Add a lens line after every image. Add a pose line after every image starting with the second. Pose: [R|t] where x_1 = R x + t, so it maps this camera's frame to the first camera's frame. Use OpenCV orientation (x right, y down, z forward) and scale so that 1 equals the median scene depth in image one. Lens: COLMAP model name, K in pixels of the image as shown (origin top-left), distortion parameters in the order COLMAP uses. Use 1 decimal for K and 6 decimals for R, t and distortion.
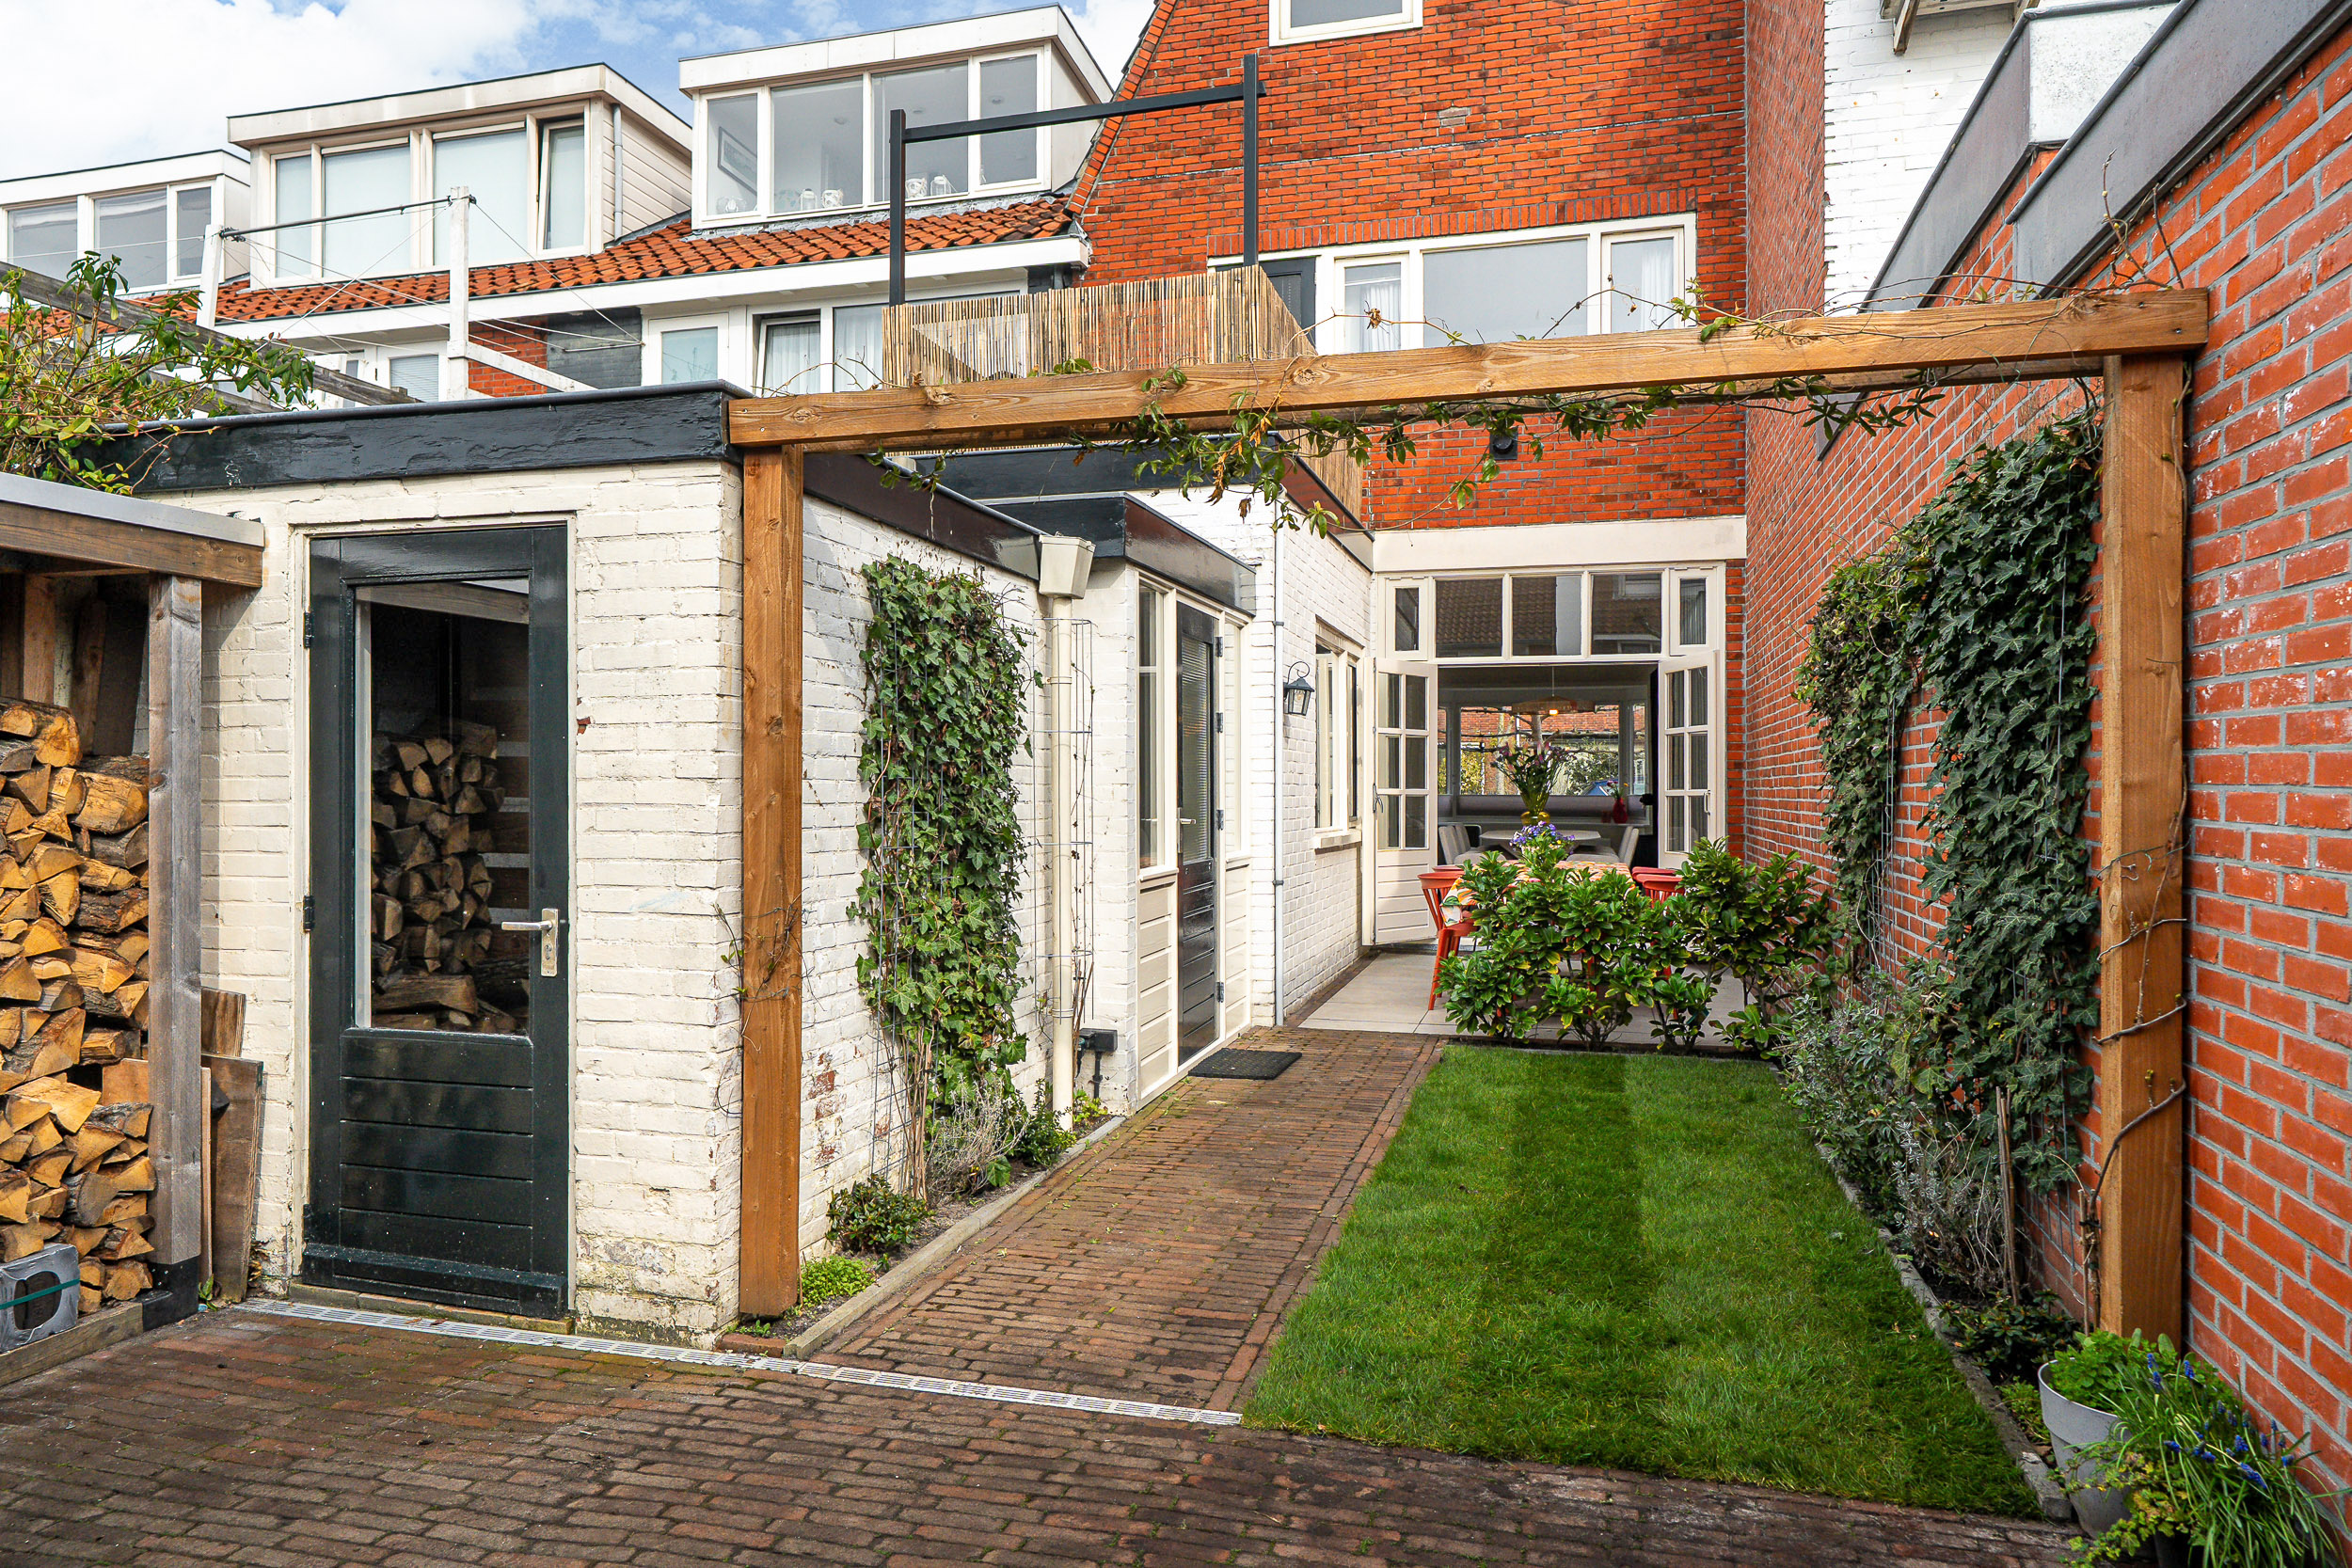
lens RADIAL K [[1483.9, 0, 1176.0], [0, 1483.9, 784.0], [0, 0, 1]] dist [-0.007433, 0.001273]
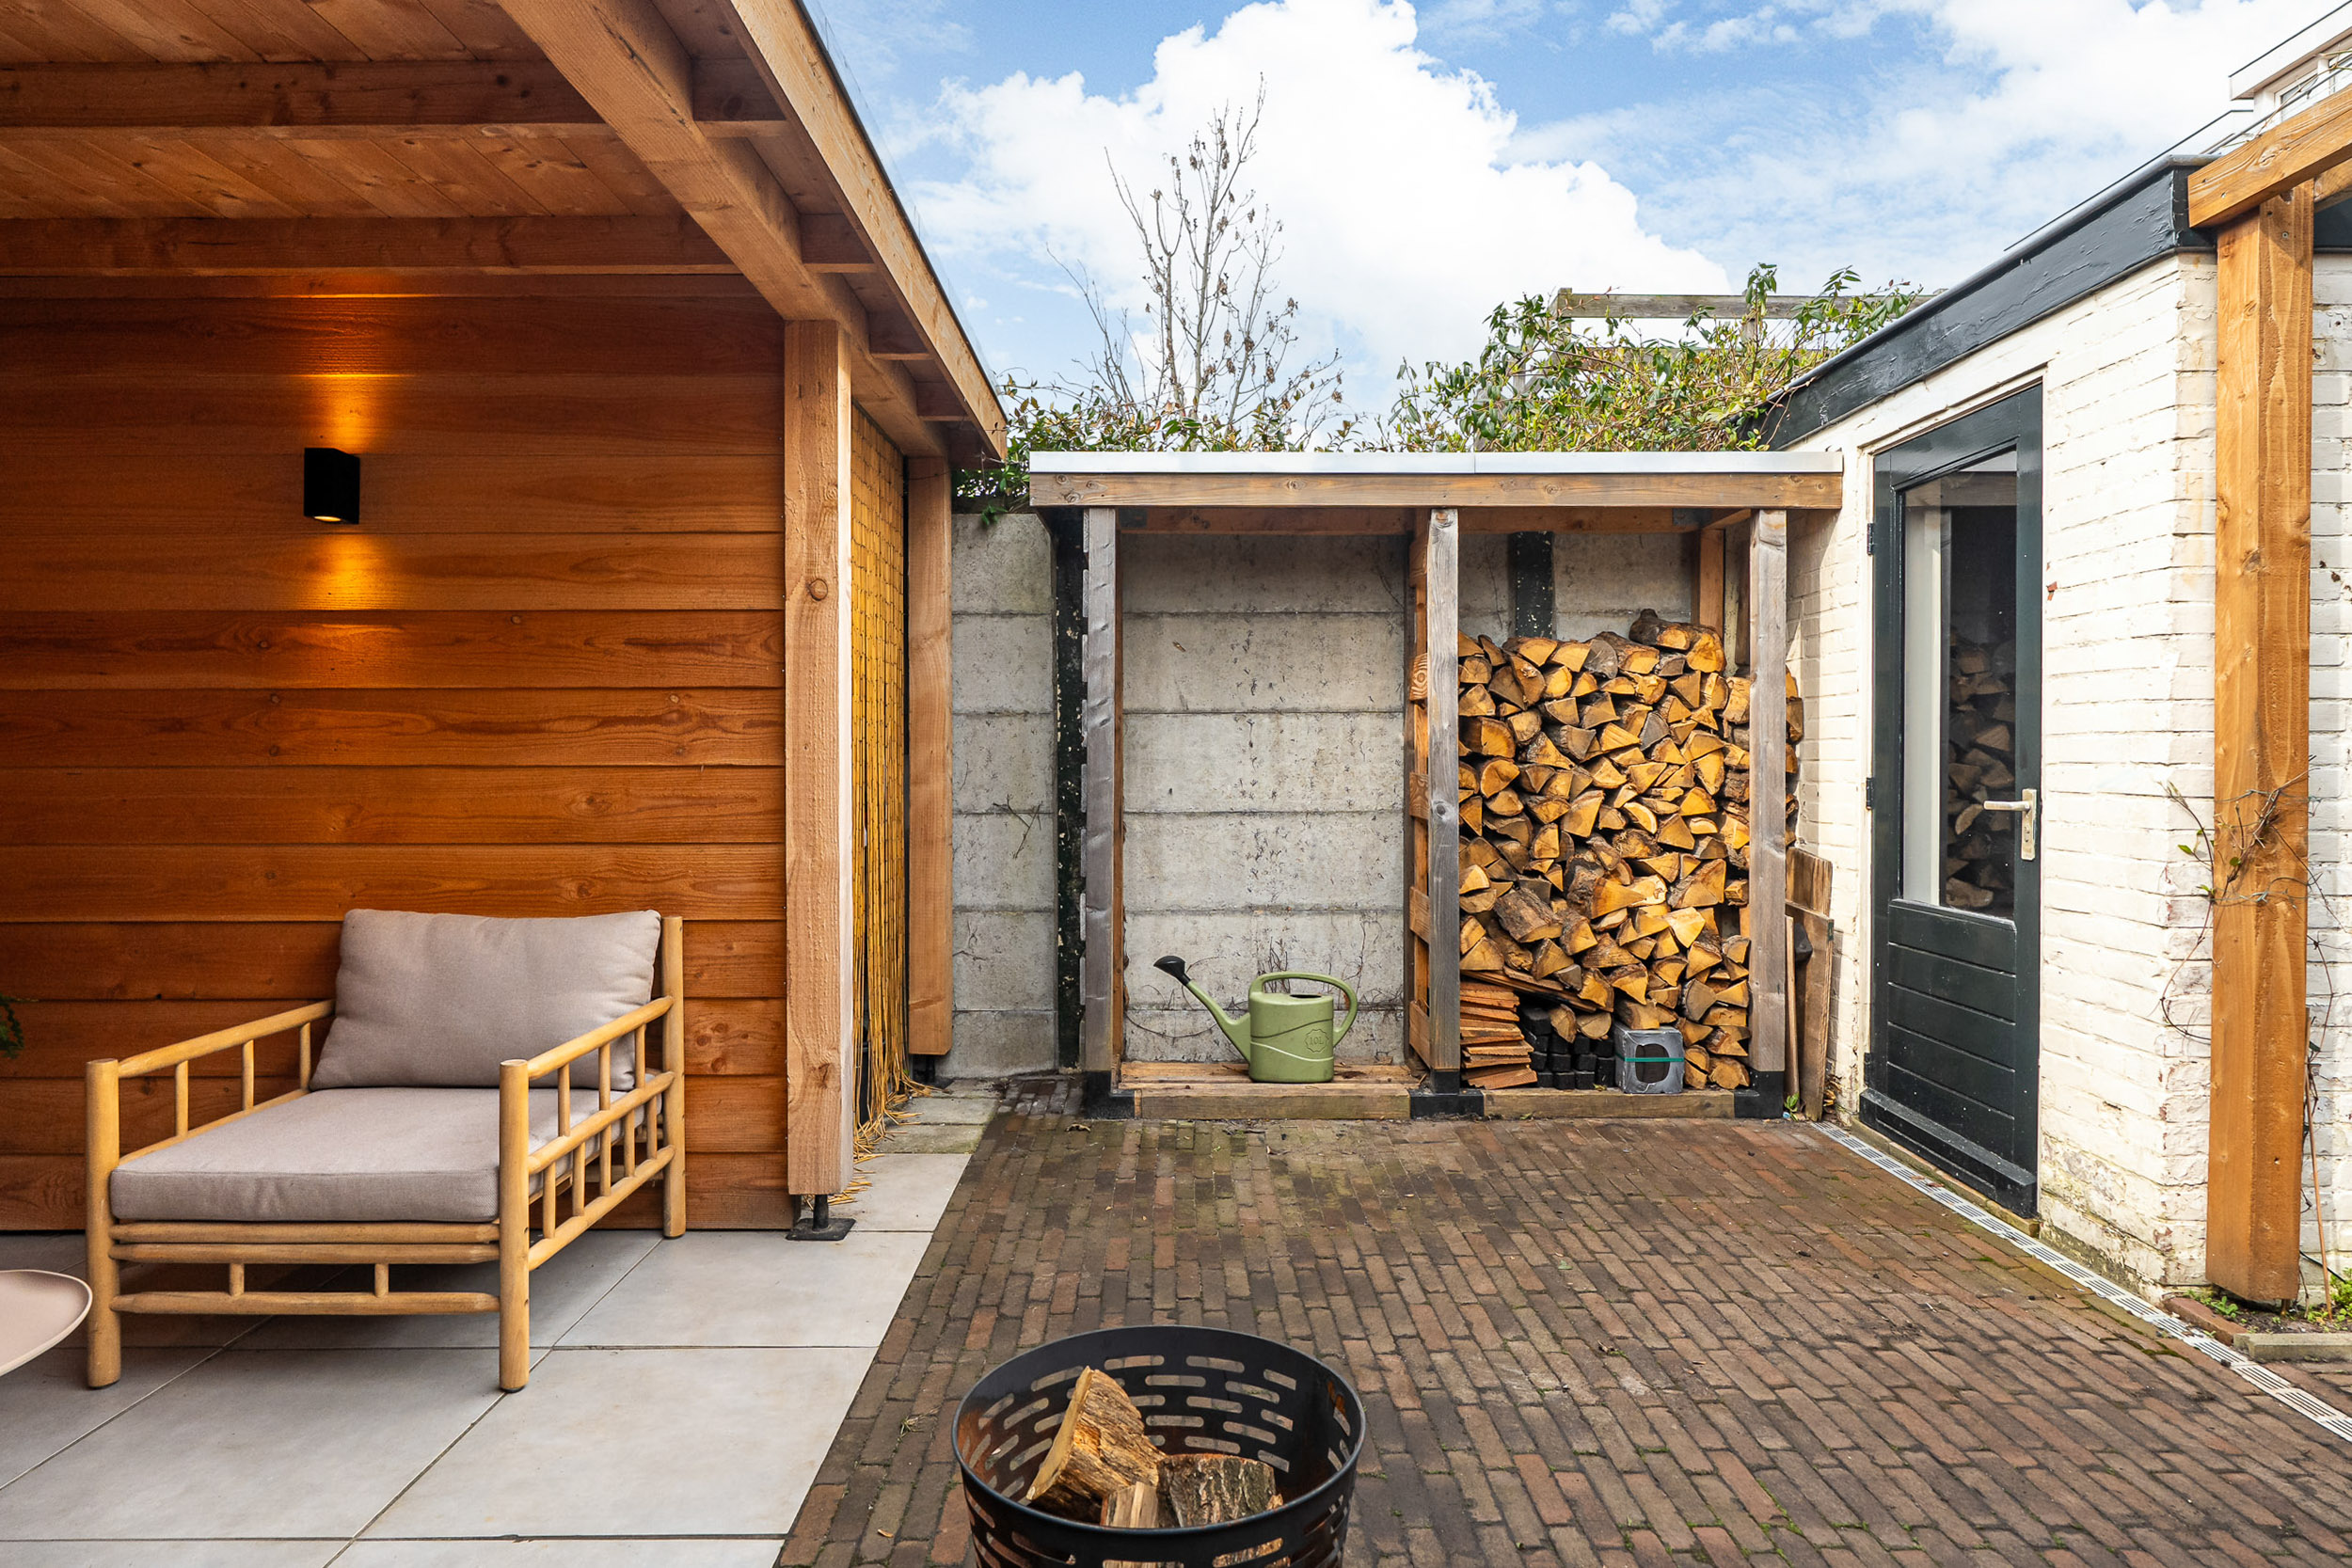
lens RADIAL K [[1338.0, 0, 1176.0], [0, 1338.0, 784.0], [0, 0, 1]] dist [0.003839, 0.000106]
pose [[0.256128, 0.020829, -0.966418, 0.275174], [-0.003776, 0.999782, 0.020547, 0.066001], [0.966635, -0.001614, 0.256151, 0.250023]]
